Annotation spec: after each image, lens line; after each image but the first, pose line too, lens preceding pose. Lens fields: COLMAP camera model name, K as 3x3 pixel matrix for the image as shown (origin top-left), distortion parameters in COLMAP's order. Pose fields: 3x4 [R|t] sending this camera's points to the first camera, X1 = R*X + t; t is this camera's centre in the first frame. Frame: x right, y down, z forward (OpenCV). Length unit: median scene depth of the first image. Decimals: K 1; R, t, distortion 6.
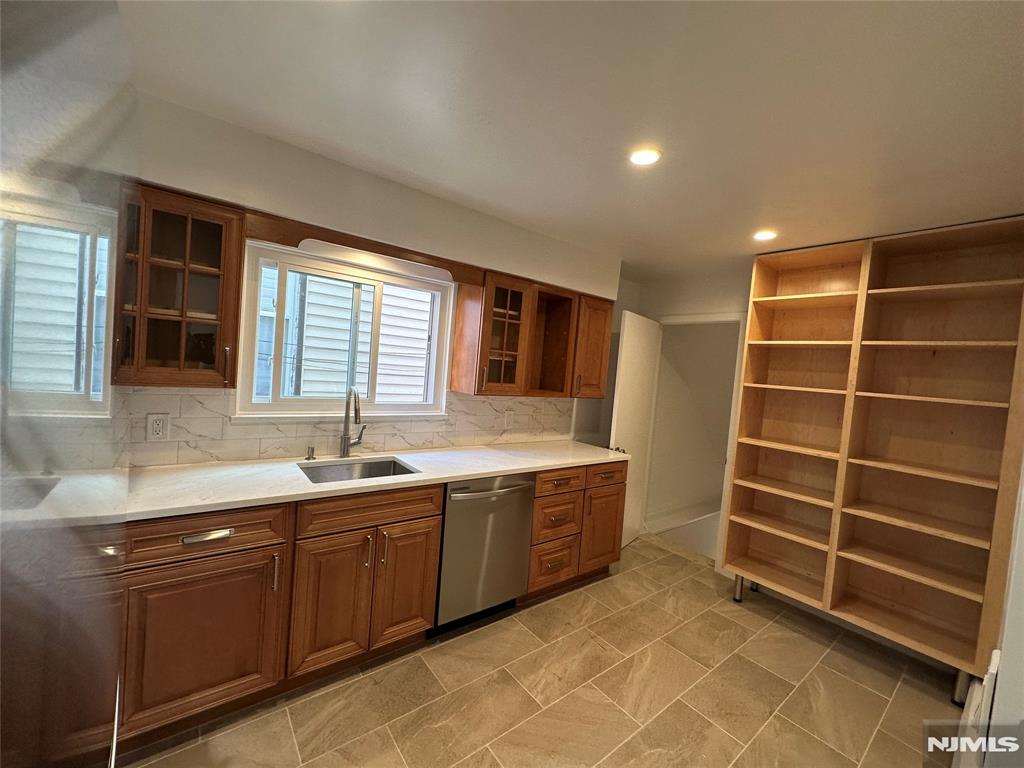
lens RADIAL K [[408.6, 0, 512.9], [0, 408.6, 382.6], [0, 0, 1]] dist [-0.001407, 0.000059]
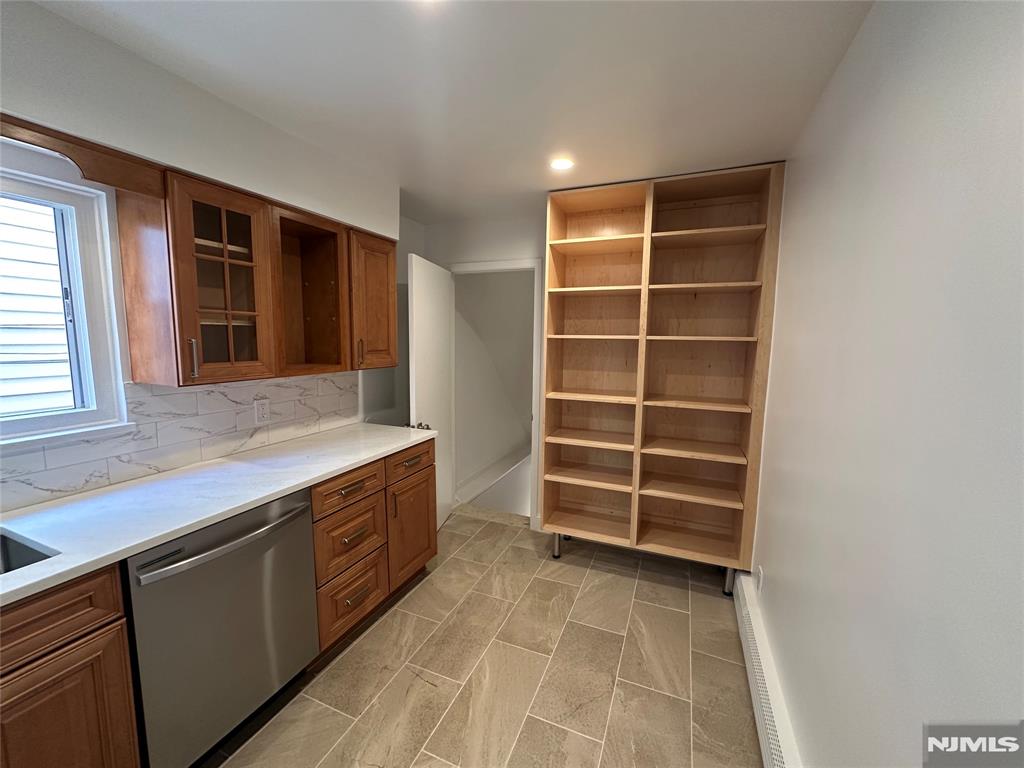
lens RADIAL K [[408.6, 0, 512.9], [0, 408.6, 382.6], [0, 0, 1]] dist [-0.001407, 0.000059]
pose [[0.871613, -0.125677, 0.473811, 0.047281], [0.078312, 0.989861, 0.118498, -0.008127], [-0.483900, -0.066179, 0.872618, 0.236585]]
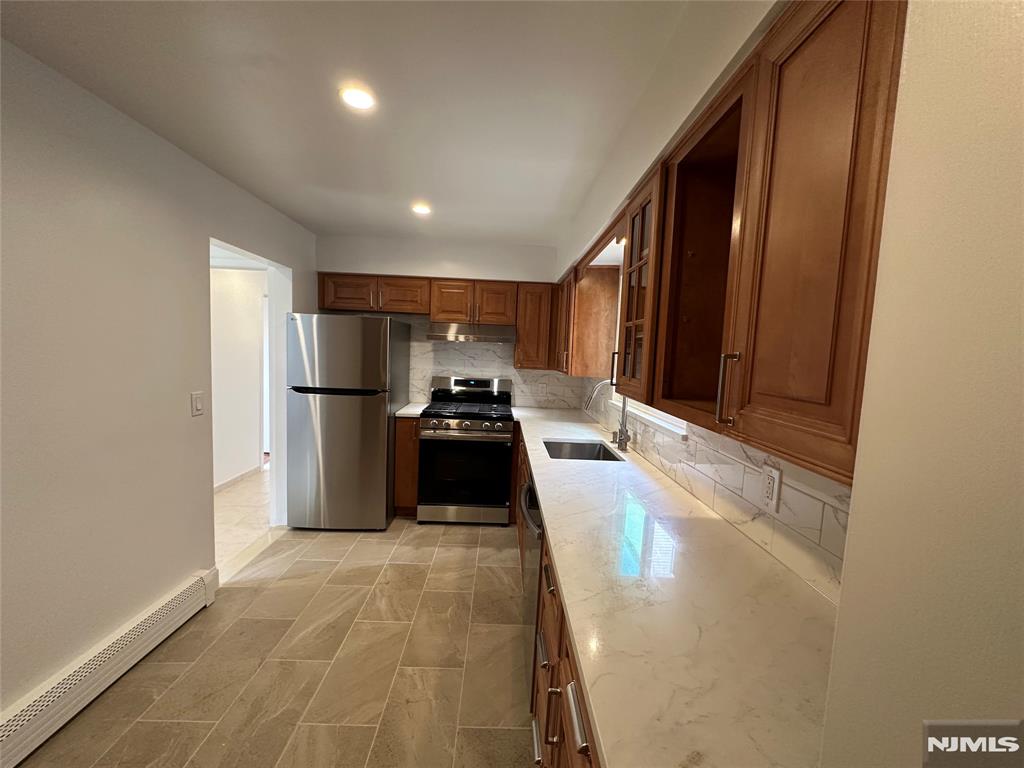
lens RADIAL K [[408.6, 0, 512.9], [0, 408.6, 382.6], [0, 0, 1]] dist [-0.001407, 0.000059]
pose [[-0.588872, -0.043457, -0.807057, 0.535059], [-0.122716, 0.991784, 0.036136, 0.007536], [0.798856, 0.120318, -0.589366, 1.216842]]
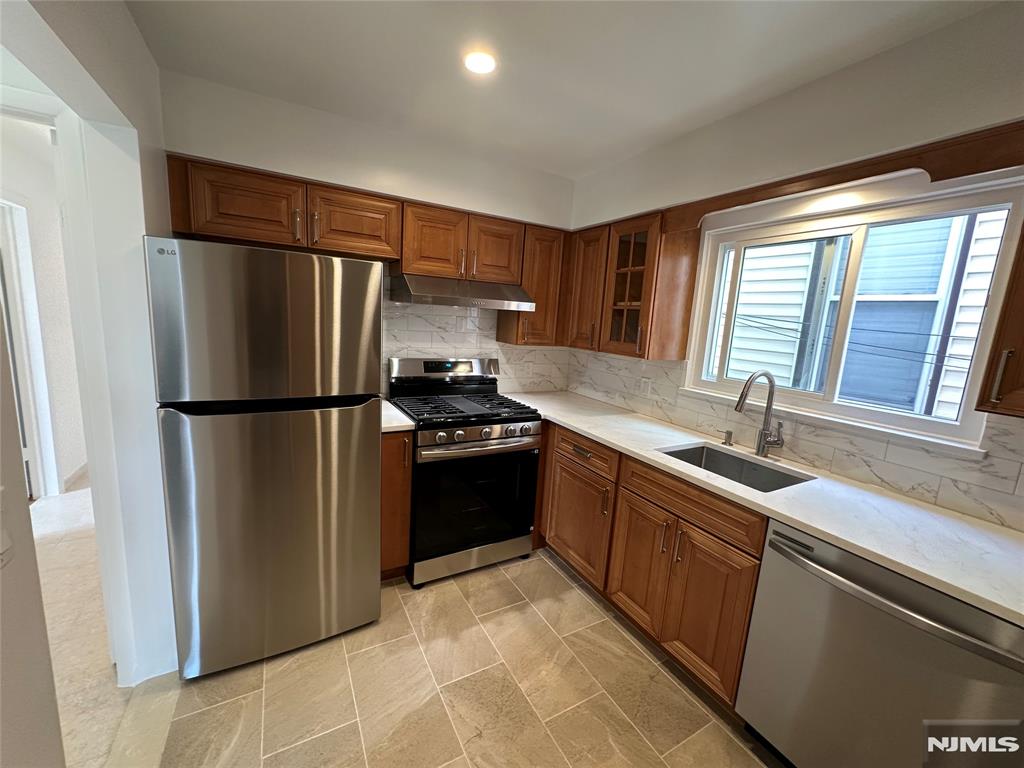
lens RADIAL K [[408.6, 0, 512.9], [0, 408.6, 382.6], [0, 0, 1]] dist [-0.001407, 0.000059]
pose [[-0.143356, 0.066636, -0.987425, 0.424478], [-0.111486, 0.990293, 0.083016, 0.018645], [0.983372, 0.121985, -0.134535, 0.527143]]
